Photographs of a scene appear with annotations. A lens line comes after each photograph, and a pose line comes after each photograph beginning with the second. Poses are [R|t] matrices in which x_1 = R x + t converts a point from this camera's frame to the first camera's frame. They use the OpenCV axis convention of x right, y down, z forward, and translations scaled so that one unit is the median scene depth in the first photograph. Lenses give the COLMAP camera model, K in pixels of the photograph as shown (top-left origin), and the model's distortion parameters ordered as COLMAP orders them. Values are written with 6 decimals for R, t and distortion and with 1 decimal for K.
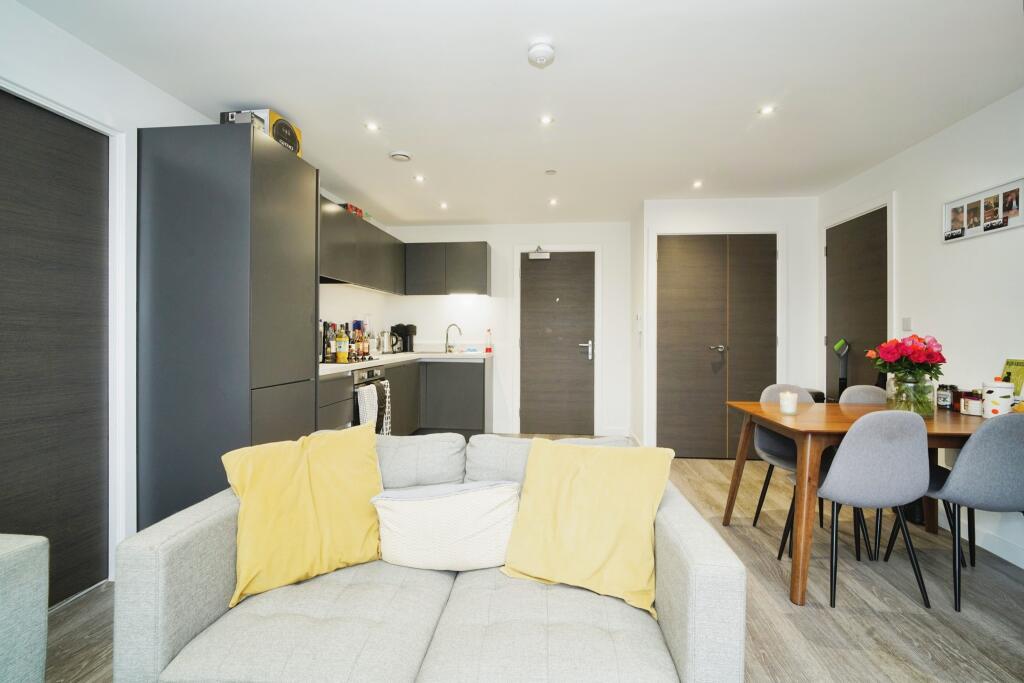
lens RADIAL K [[489.5, 0, 514.4], [0, 489.5, 334.2], [0, 0, 1]] dist [-0.013534, 0.013374]
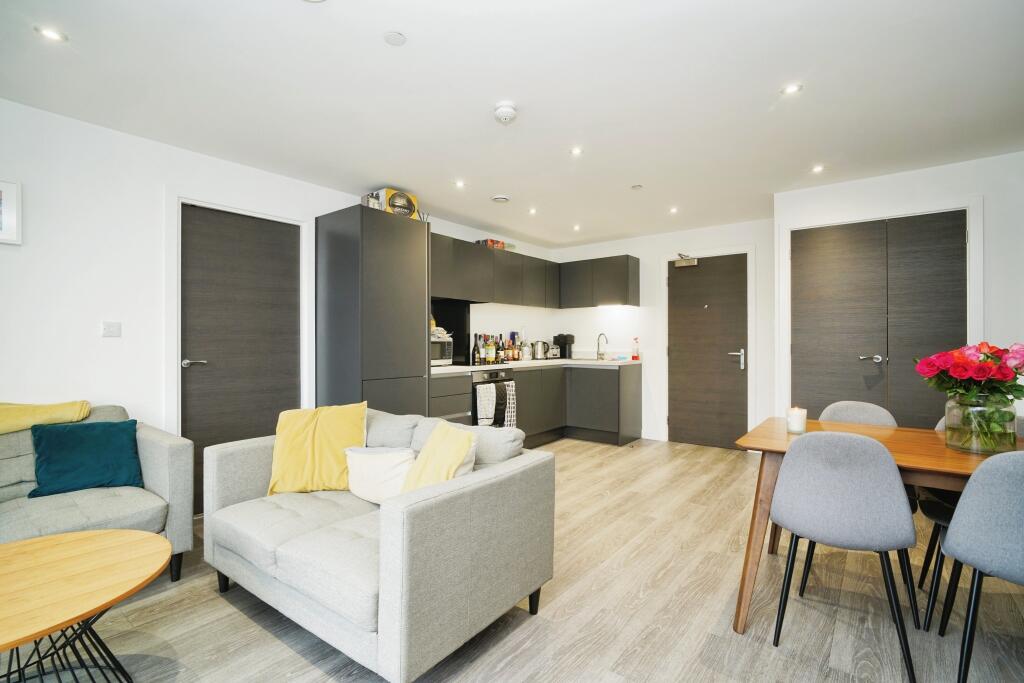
lens RADIAL K [[478.2, 0, 513.9], [0, 478.2, 339.7], [0, 0, 1]] dist [-0.002894, 0.000124]
pose [[0.846308, -0.006891, -0.532649, 0.356627], [0.003602, 0.999967, -0.007213, 0.000073], [0.532681, 0.004186, 0.846306, -0.000300]]
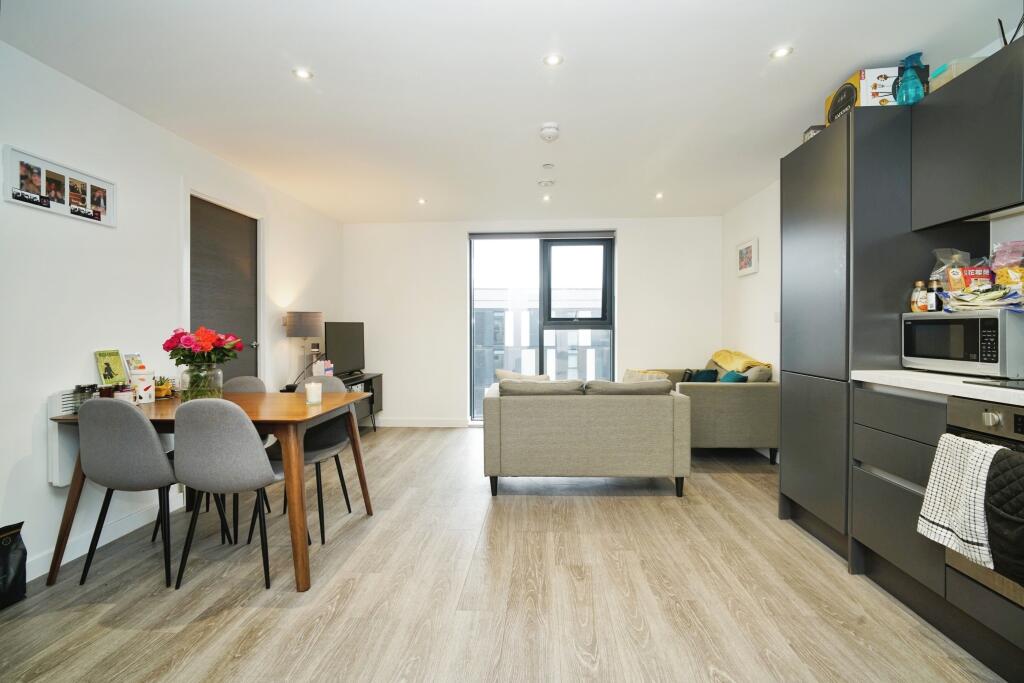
lens RADIAL K [[484.2, 0, 515.7], [0, 484.2, 337.3], [0, 0, 1]] dist [-0.011233, 0.012917]
pose [[-0.999084, 0.002375, -0.042722, 0.108393], [0.001817, 0.999912, 0.013105, 0.006054], [0.042750, 0.013015, -0.999001, 1.216793]]
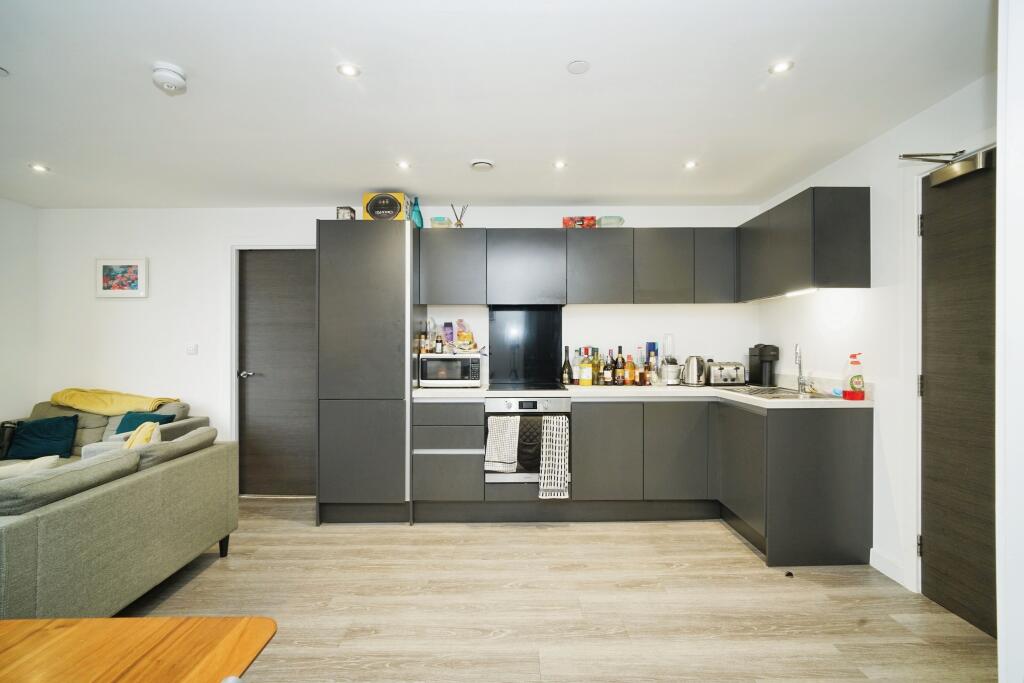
lens RADIAL K [[478.9, 0, 513.1], [0, 478.9, 346.4], [0, 0, 1]] dist [-0.007287, -0.000442]
pose [[0.096983, -0.001757, -0.995284, 0.529648], [0.002132, 0.999997, -0.001558, -0.023552], [0.995284, -0.001971, 0.096987, 0.796161]]
